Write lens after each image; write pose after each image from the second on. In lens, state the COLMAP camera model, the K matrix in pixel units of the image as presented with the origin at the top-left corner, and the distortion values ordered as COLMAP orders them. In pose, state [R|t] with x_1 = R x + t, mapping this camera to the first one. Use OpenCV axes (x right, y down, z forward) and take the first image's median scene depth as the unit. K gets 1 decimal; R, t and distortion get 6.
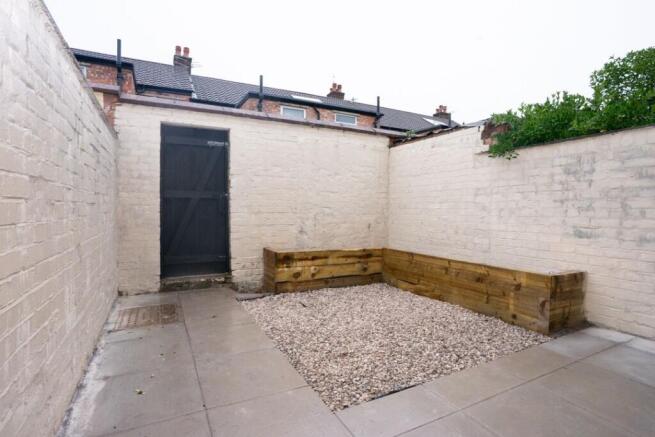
lens RADIAL K [[320.8, 0, 327.2], [0, 320.8, 216.4], [0, 0, 1]] dist [-0.075534, 0.033898]
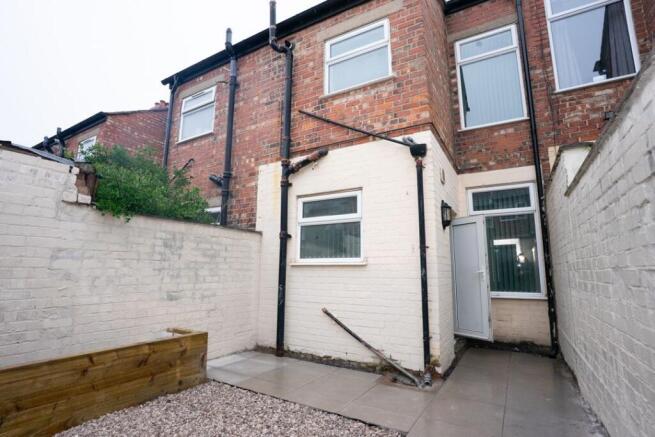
lens RADIAL K [[325.3, 0, 326.7], [0, 325.3, 215.6], [0, 0, 1]] dist [-0.077722, 0.034215]
pose [[-0.516657, 0.135771, 0.845359, -0.539350], [0.012133, 0.988409, -0.151331, -0.057119], [-0.856106, -0.067930, -0.512316, 1.012610]]
